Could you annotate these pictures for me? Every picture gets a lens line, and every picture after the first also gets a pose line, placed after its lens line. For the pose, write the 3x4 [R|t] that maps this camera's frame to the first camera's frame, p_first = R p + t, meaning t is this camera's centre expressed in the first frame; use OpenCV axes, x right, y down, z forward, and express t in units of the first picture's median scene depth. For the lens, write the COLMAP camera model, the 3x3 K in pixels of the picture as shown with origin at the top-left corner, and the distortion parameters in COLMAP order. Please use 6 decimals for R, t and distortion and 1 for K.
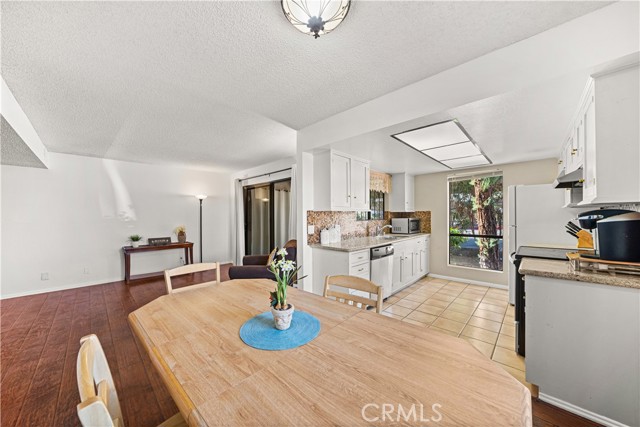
lens RADIAL K [[225.7, 0, 321.8], [0, 225.7, 215.8], [0, 0, 1]] dist [-0.010457, 0.000112]
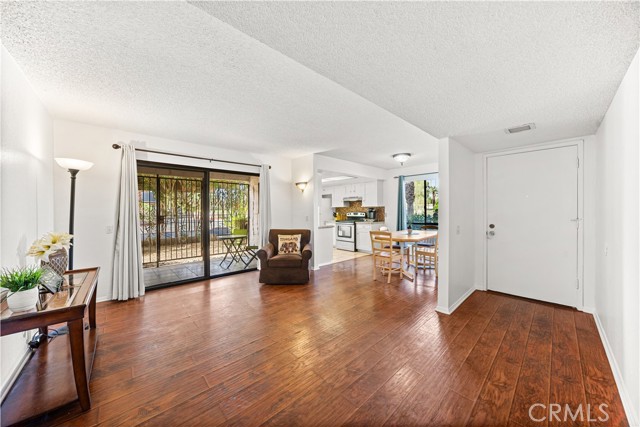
lens RADIAL K [[225.3, 0, 318.2], [0, 225.3, 213.0], [0, 0, 1]] dist [-0.026675, 0.000076]
pose [[0.068930, -0.006308, 0.997602, -1.103050], [0.008536, 0.999947, 0.005733, 0.012565], [-0.997585, 0.008121, 0.068980, 0.582417]]
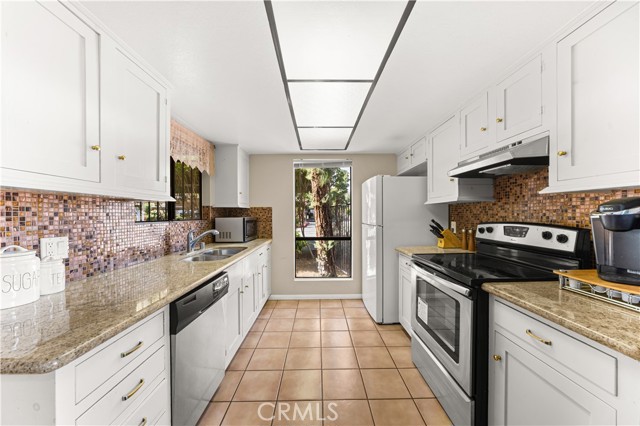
lens RADIAL K [[227.8, 0, 320.6], [0, 227.8, 215.5], [0, 0, 1]] dist [-0.026626, 0.000062]
pose [[0.713849, 0.001319, 0.700298, 0.092597], [0.000490, 0.999997, -0.002383, 0.007152], [-0.700299, 0.002044, 0.713846, 0.390699]]
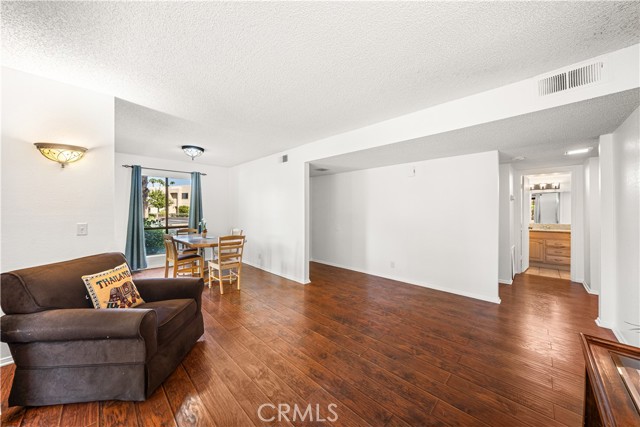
lens RADIAL K [[225.3, 0, 318.2], [0, 225.3, 213.0], [0, 0, 1]] dist [-0.026675, 0.000076]
pose [[-0.999818, 0.005443, 0.018307, -0.541988], [0.005671, 0.999907, 0.012433, 0.004691], [-0.018238, 0.012535, -0.999755, 1.166804]]
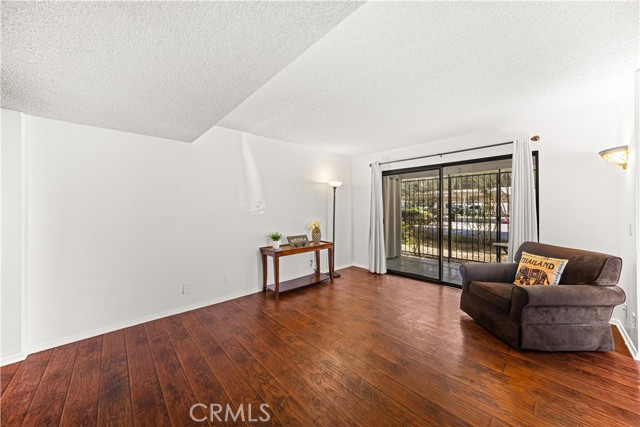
lens RADIAL K [[223.5, 0, 317.7], [0, 223.5, 211.1], [0, 0, 1]] dist [-0.030543, 0.000038]
pose [[0.997704, 0.005111, -0.067532, -0.639180], [-0.004620, 0.999962, 0.007420, 0.004988], [0.067567, -0.007091, 0.997690, 0.235082]]
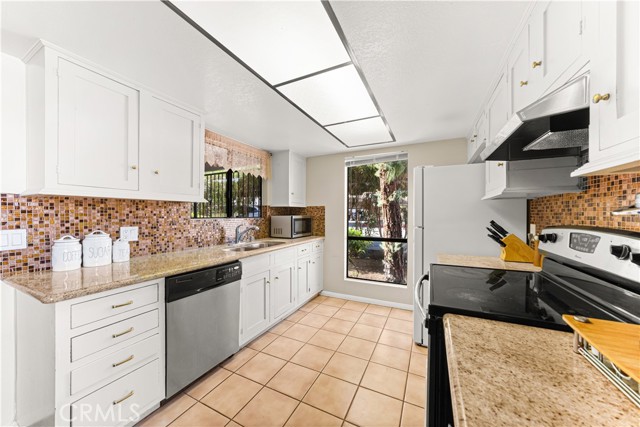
lens RADIAL K [[225.3, 0, 318.2], [0, 225.3, 213.0], [0, 0, 1]] dist [-0.026675, 0.000076]
pose [[0.957162, 0.008884, 0.289416, 0.255343], [-0.007007, 0.999947, -0.007521, 0.007308], [-0.289468, 0.005171, 0.957174, 0.308955]]
